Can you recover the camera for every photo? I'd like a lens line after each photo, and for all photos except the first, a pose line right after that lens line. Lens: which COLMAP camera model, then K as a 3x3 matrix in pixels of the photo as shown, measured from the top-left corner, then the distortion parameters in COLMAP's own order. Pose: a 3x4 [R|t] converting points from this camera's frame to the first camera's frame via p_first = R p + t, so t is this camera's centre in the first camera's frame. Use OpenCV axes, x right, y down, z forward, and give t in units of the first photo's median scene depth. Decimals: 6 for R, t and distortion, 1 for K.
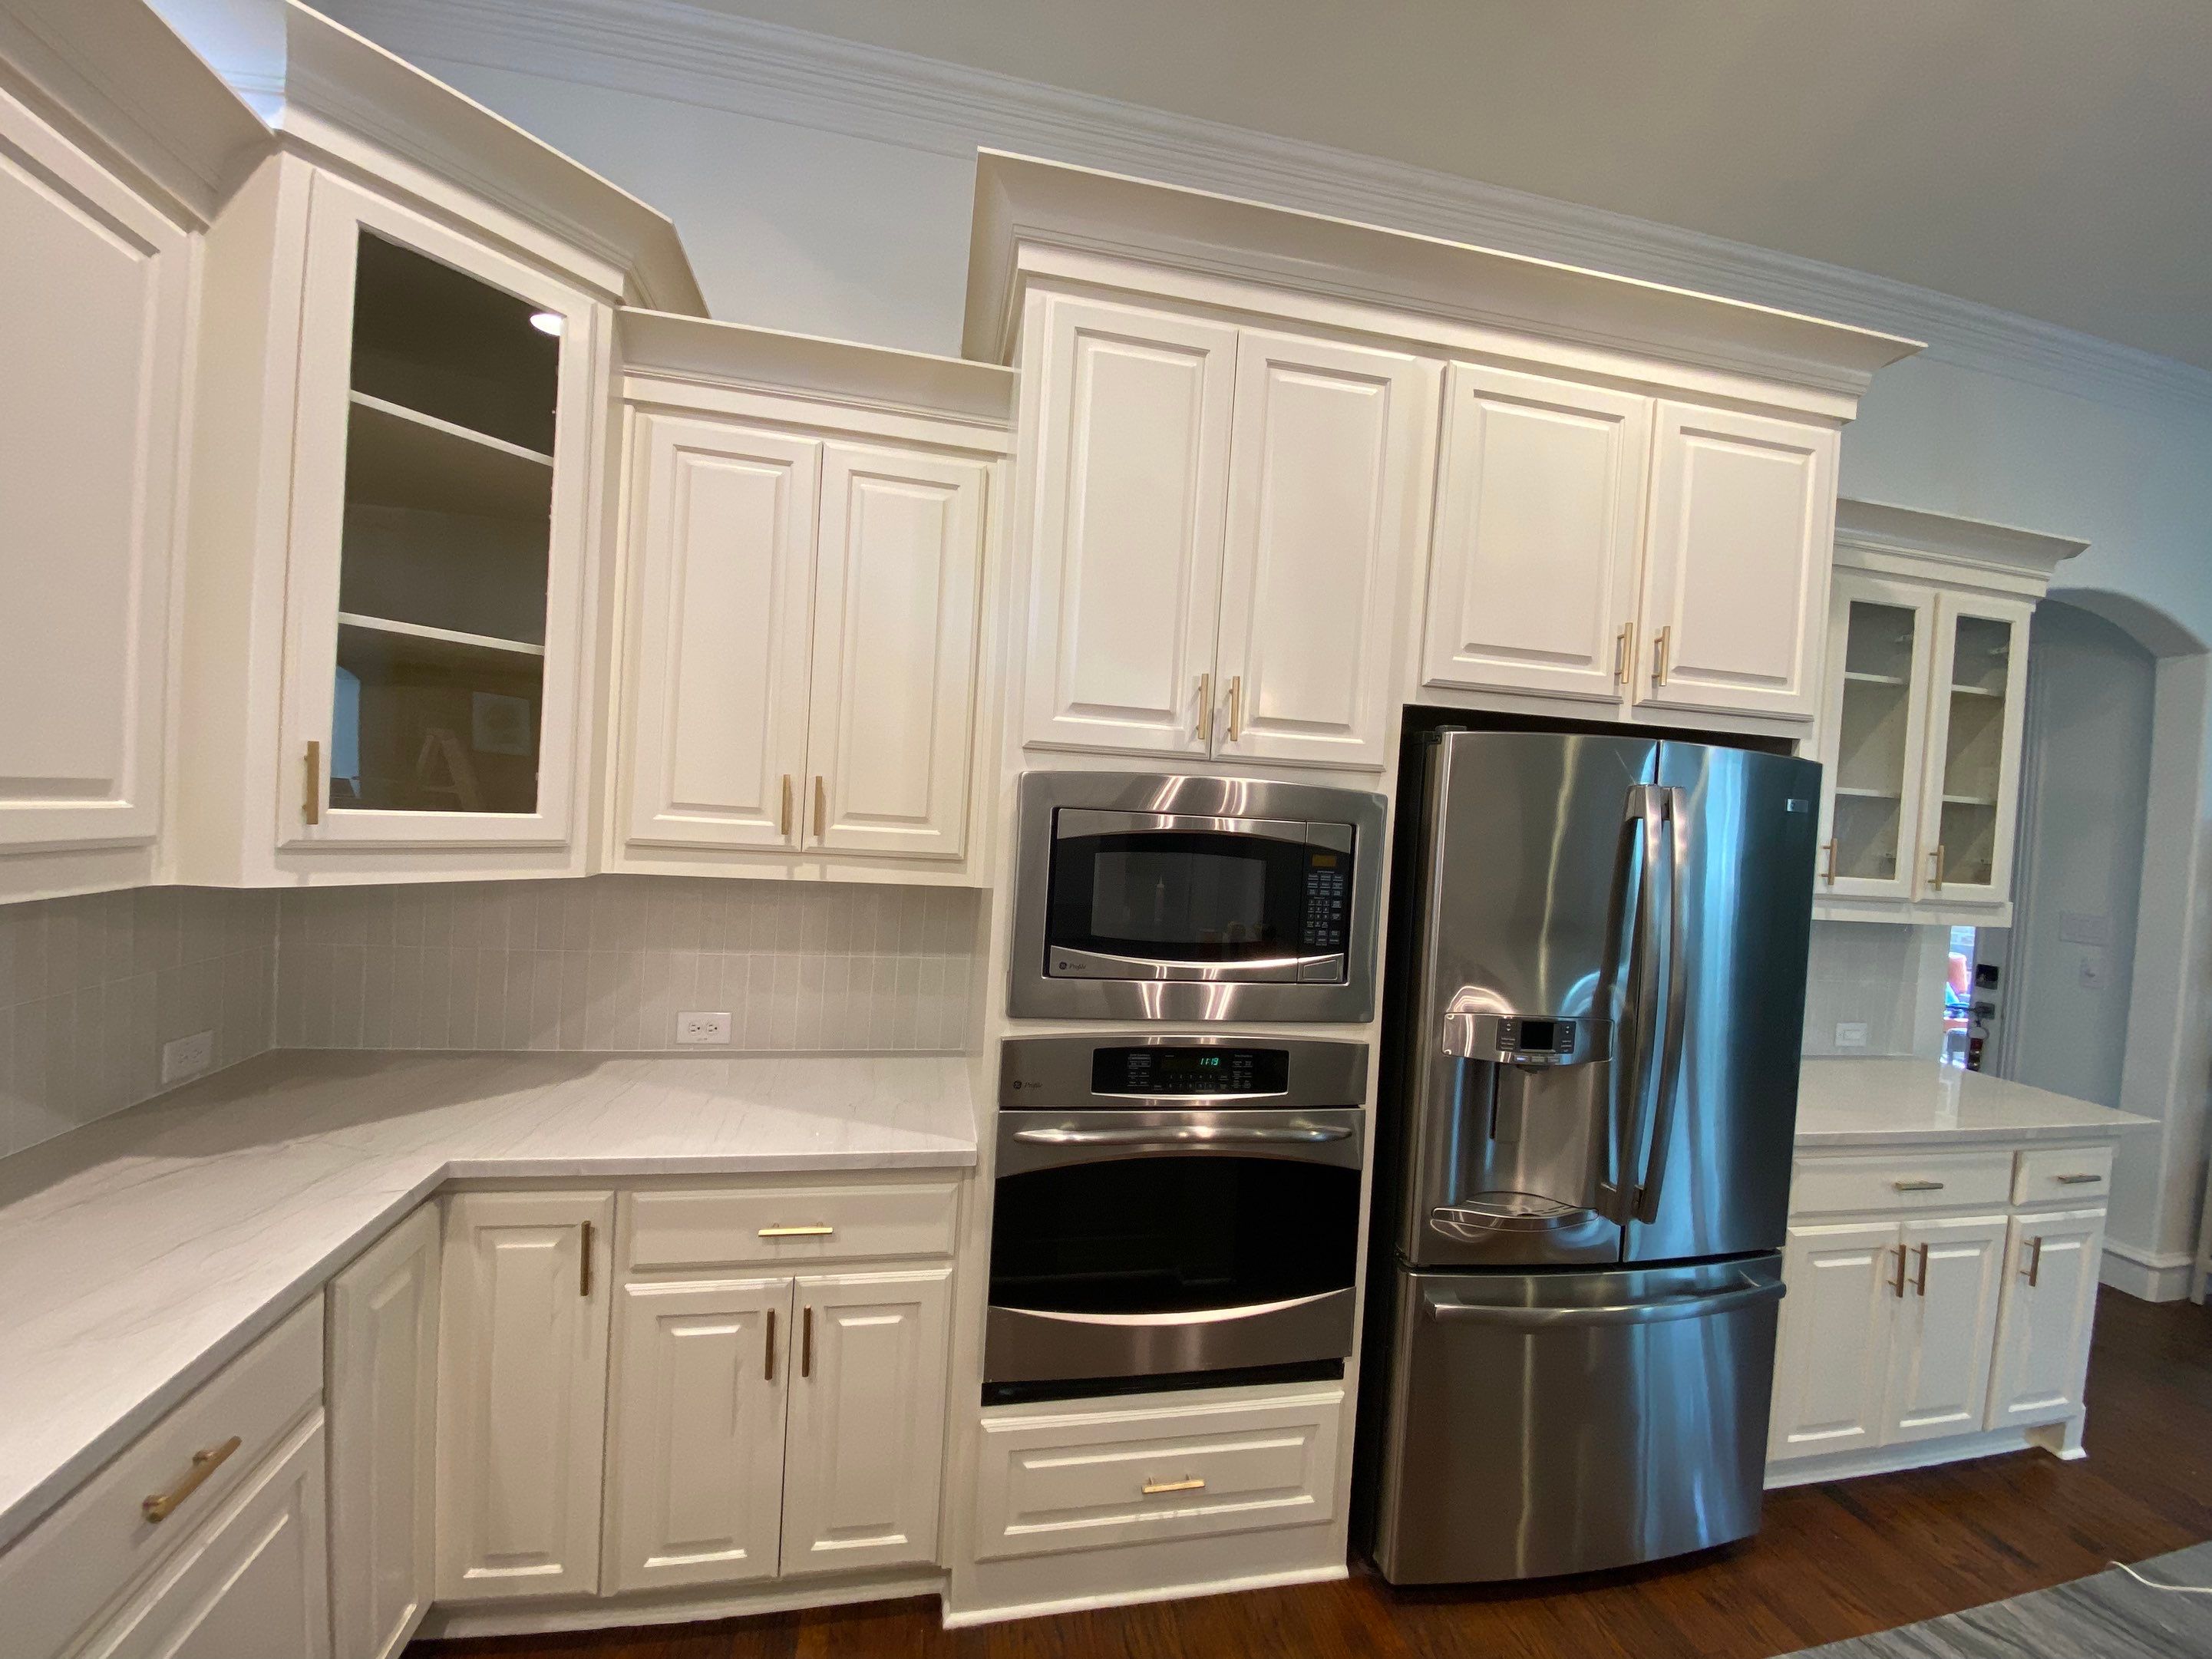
lens RADIAL K [[898.6, 0, 1110.1], [0, 898.6, 823.2], [0, 0, 1]] dist [0.009504, -0.012356]
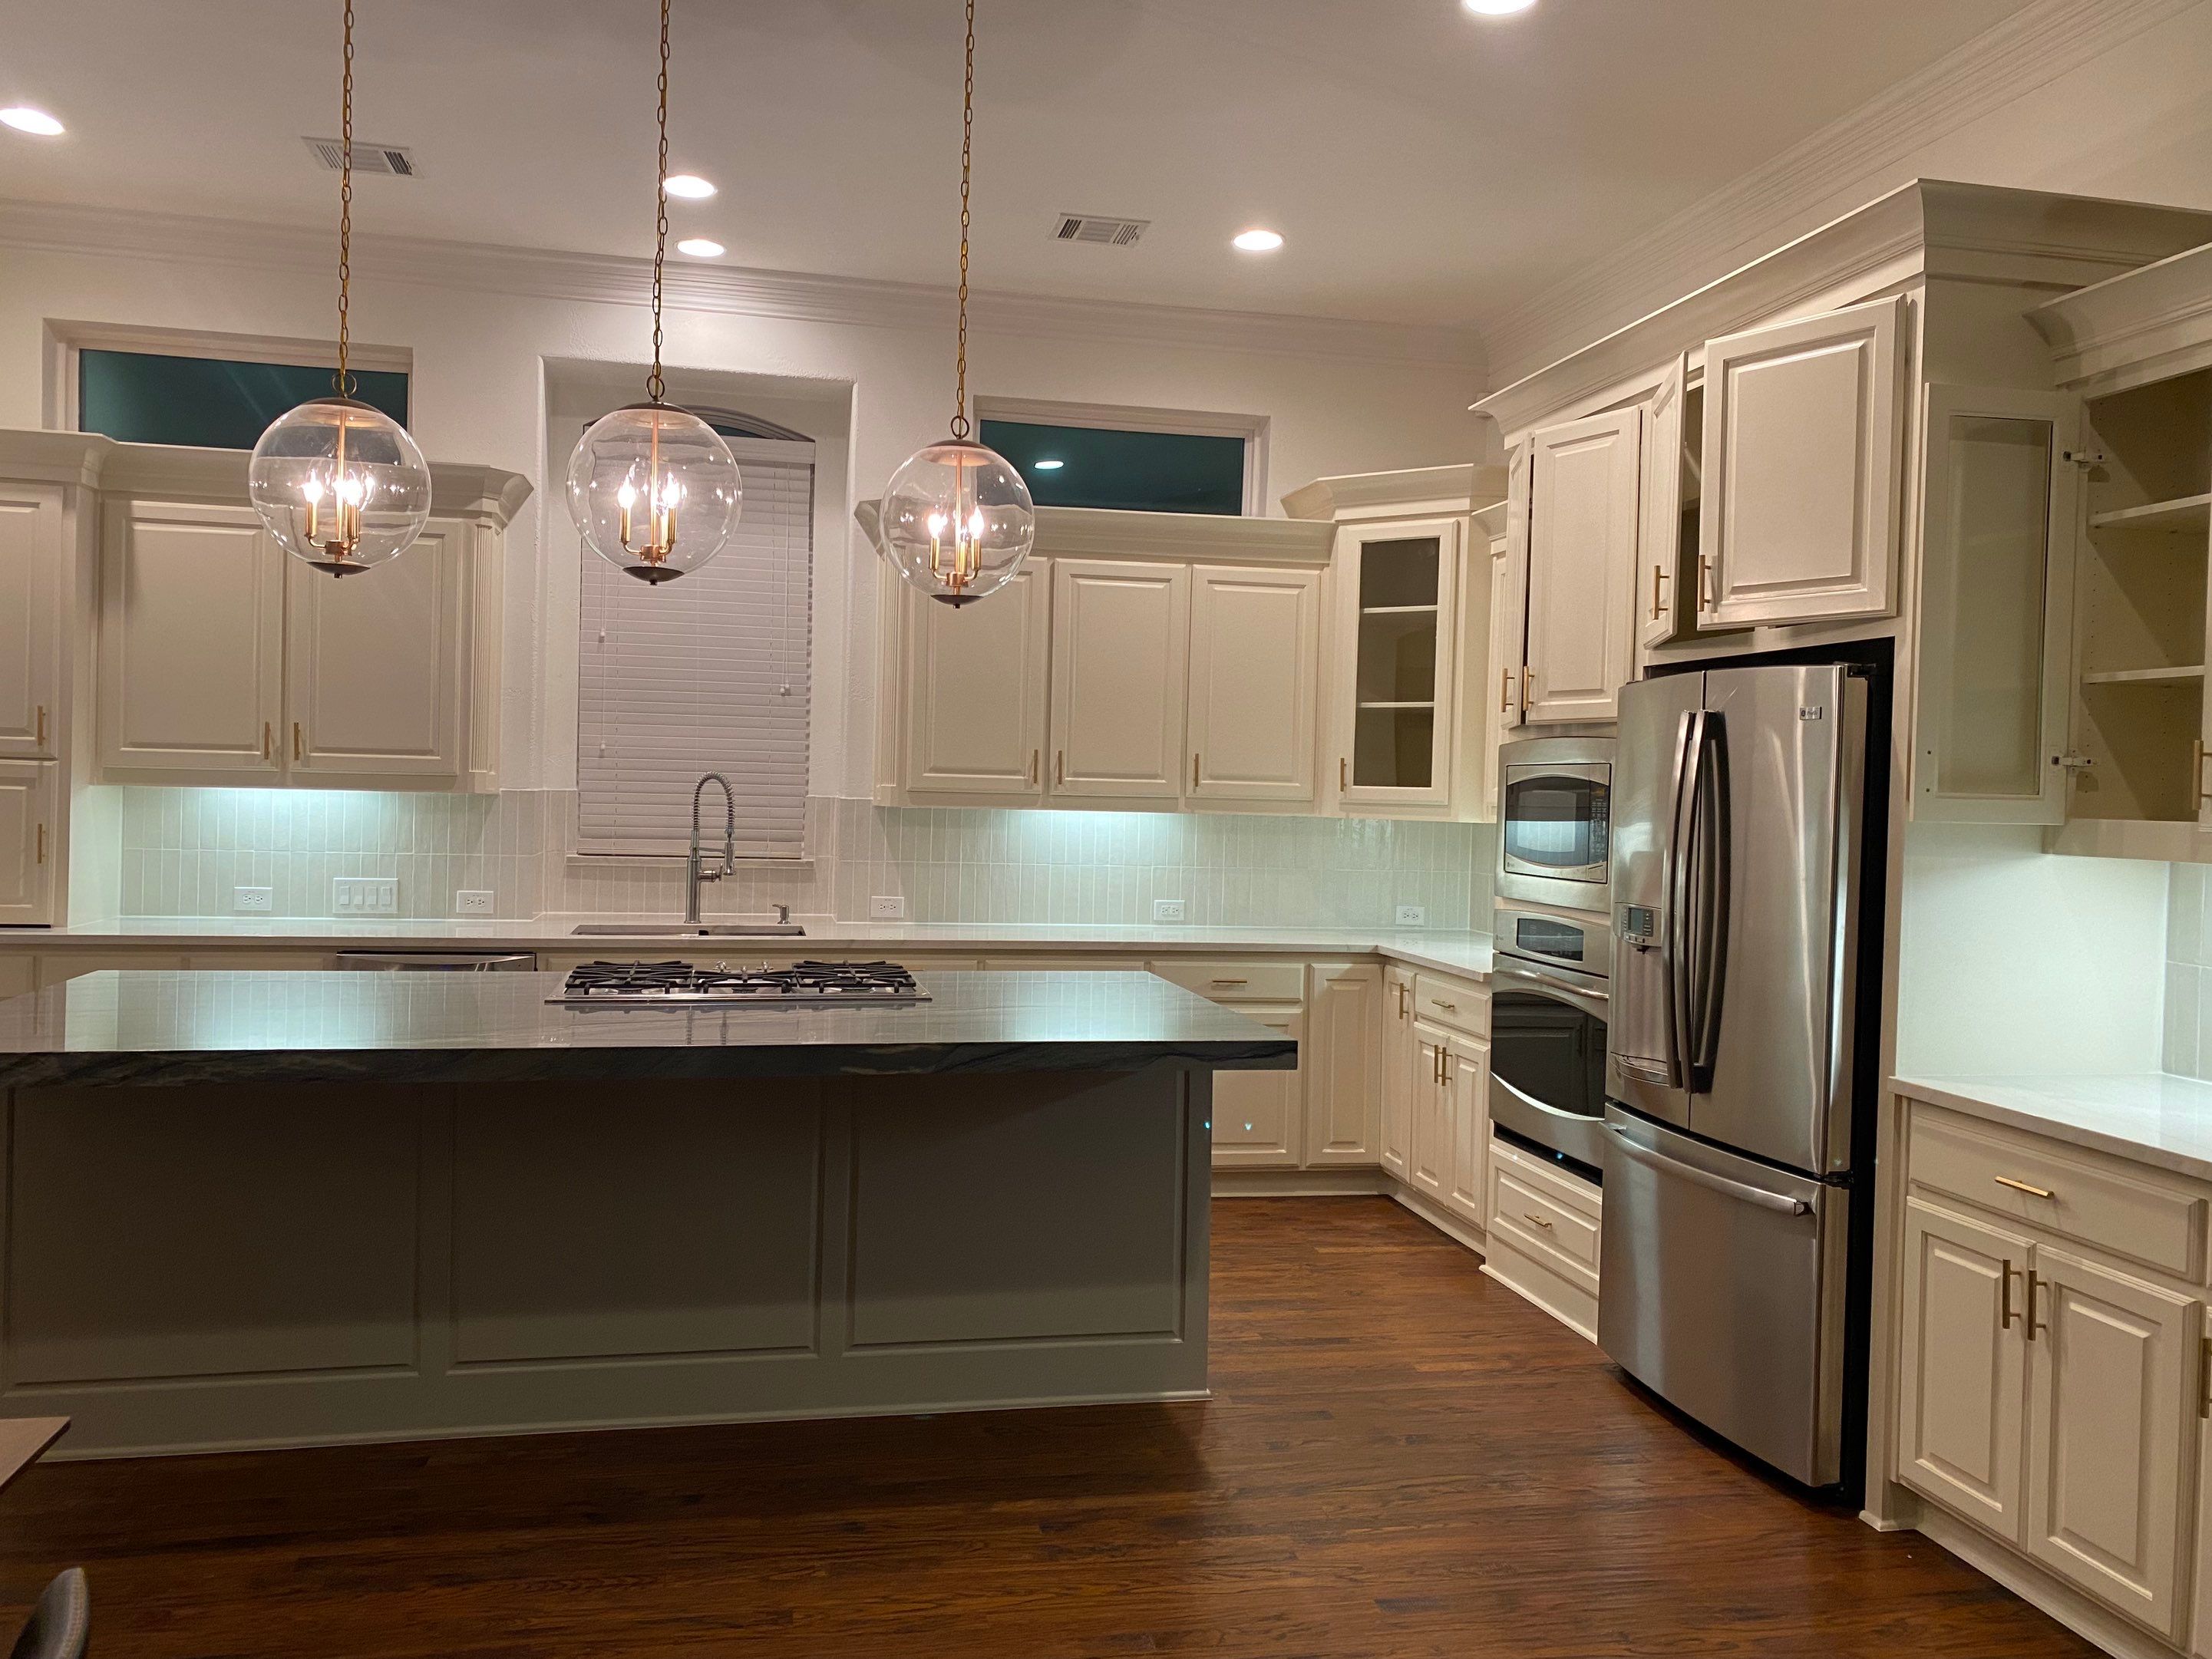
lens RADIAL K [[1683.6, 0, 1078.4], [0, 1683.6, 804.9], [0, 0, 1]] dist [0.071638, -0.093784]
pose [[-0.002039, -0.048612, -0.998816, 2.820594], [-0.046164, 0.997757, -0.048466, 0.223555], [0.998932, 0.046010, -0.004278, 0.226662]]
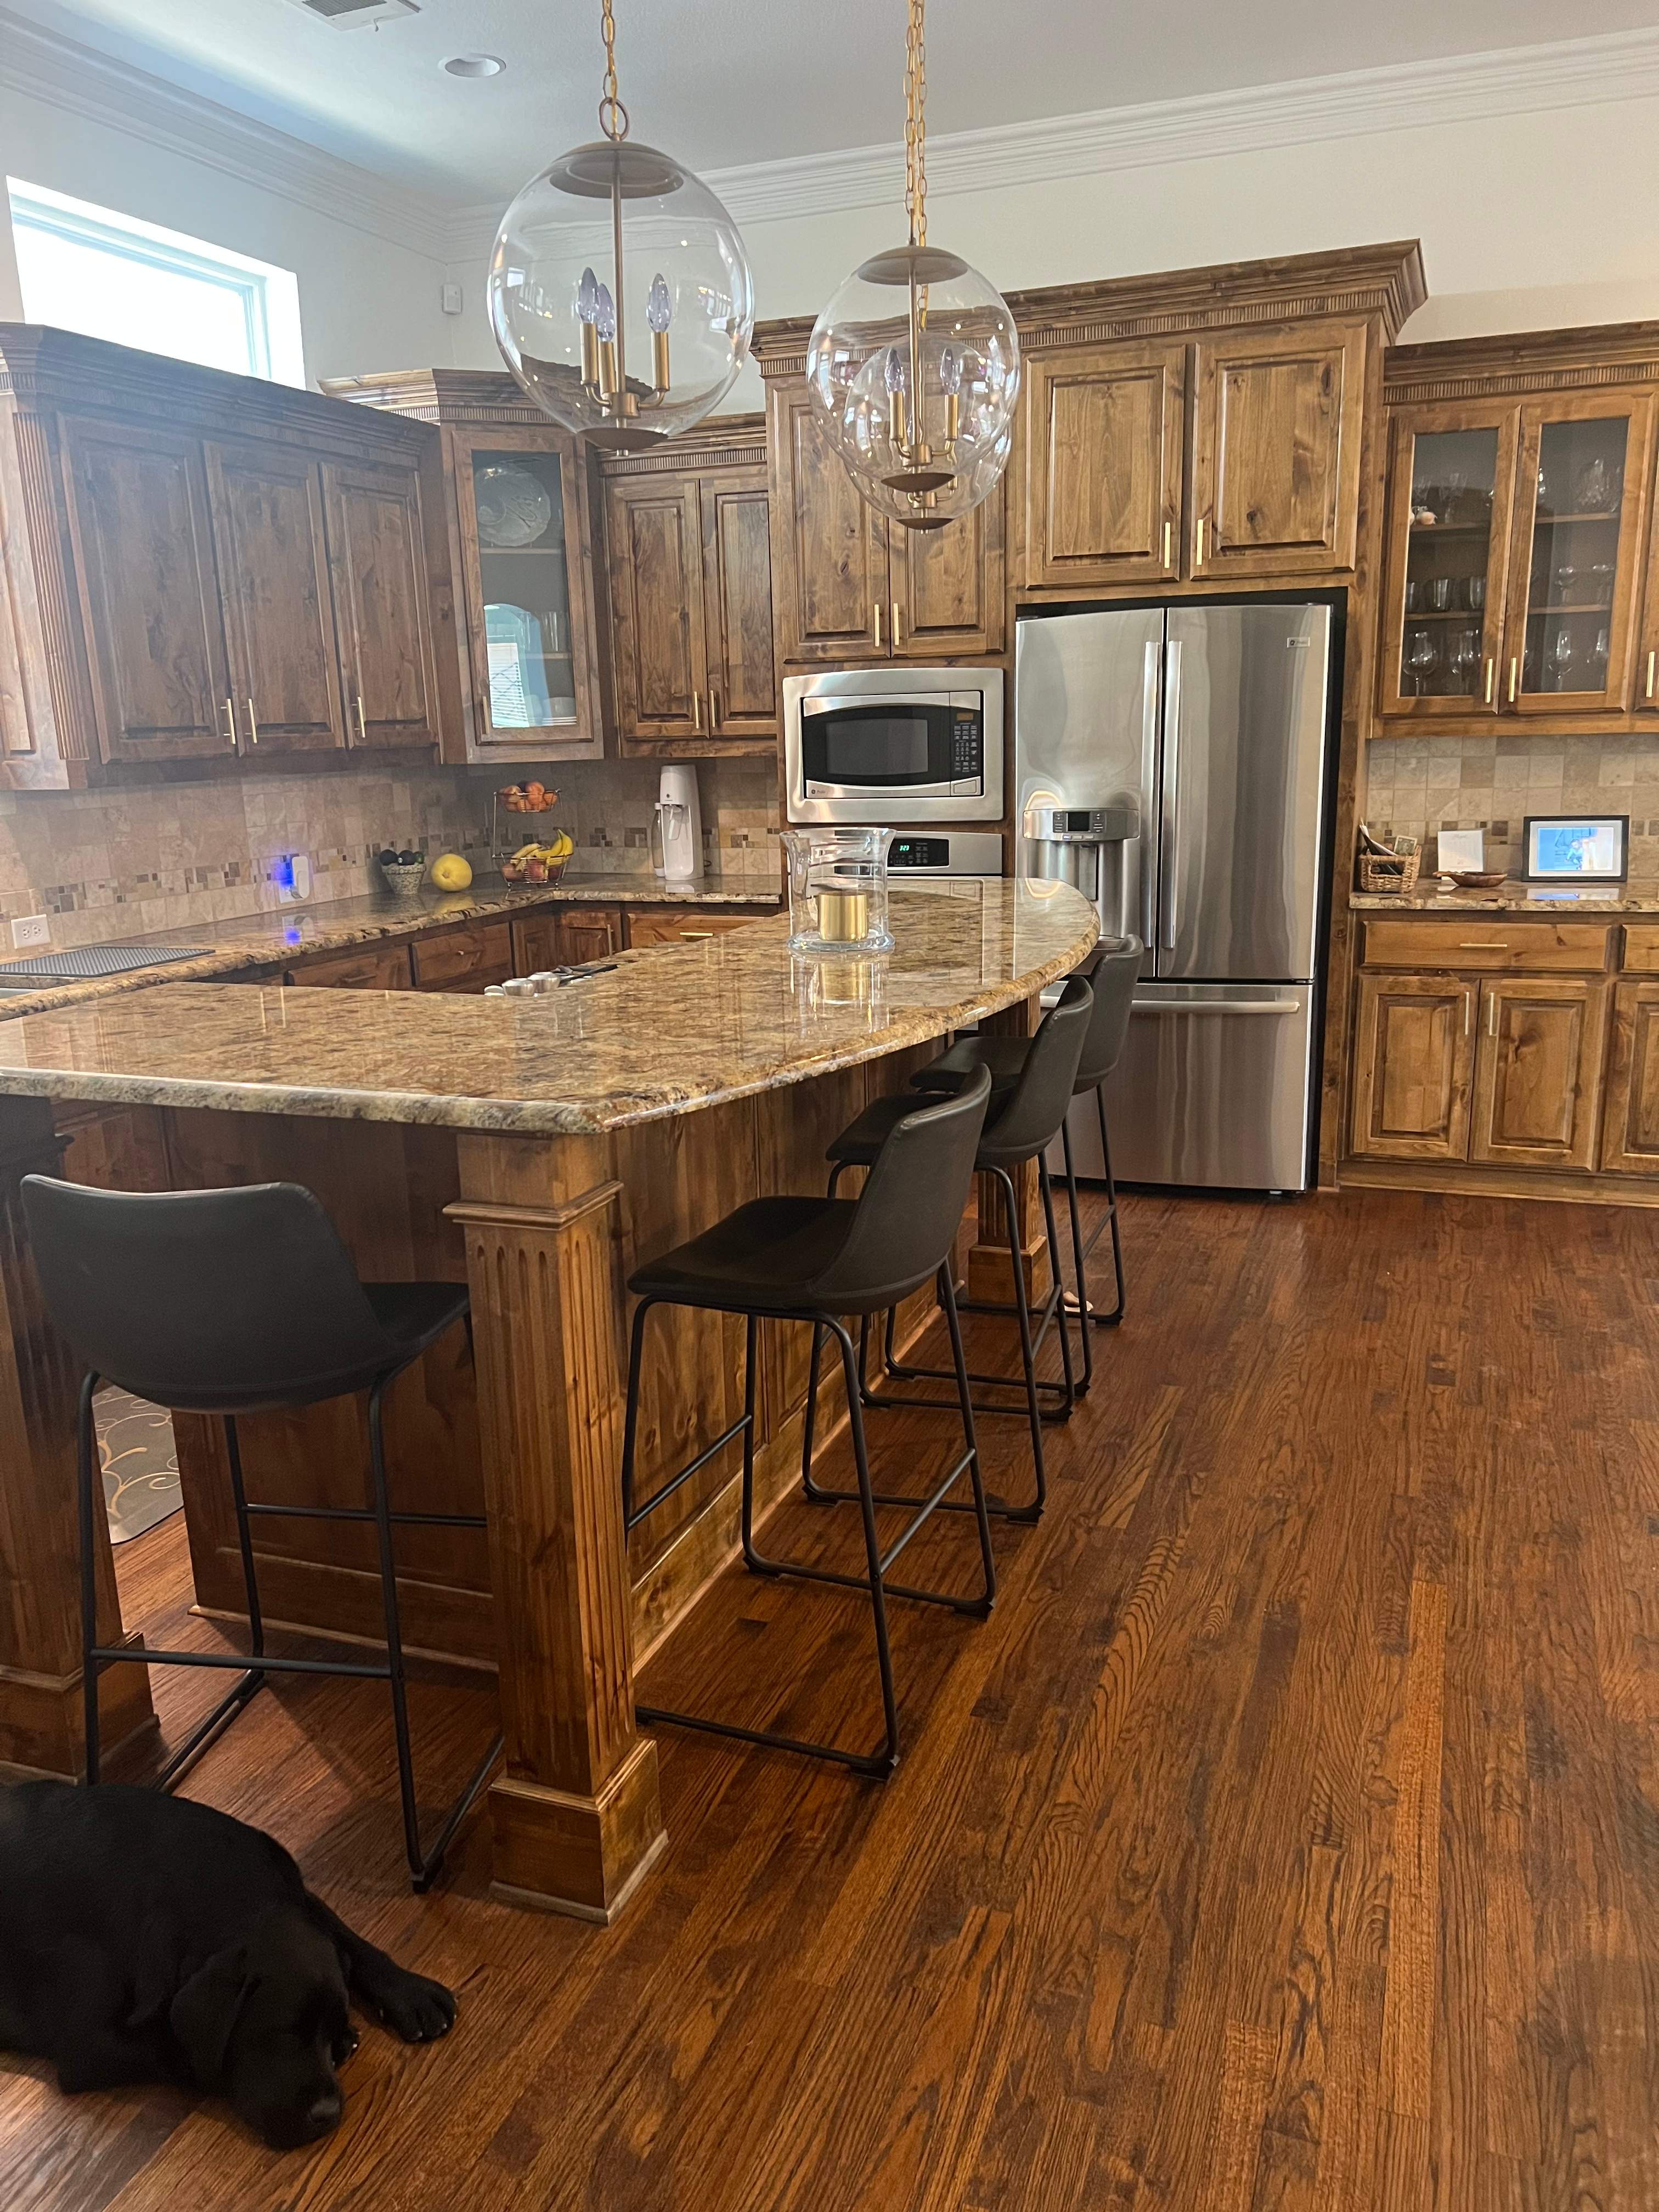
lens RADIAL K [[1675.8, 0, 830.1], [0, 1675.8, 1125.4], [0, 0, 1]] dist [0.038867, -0.047096]
pose [[0.841732, 0.047886, -0.537768, 1.677895], [0.067726, 0.978826, 0.193167, 0.162577], [0.535631, -0.199016, 0.820666, -1.714418]]
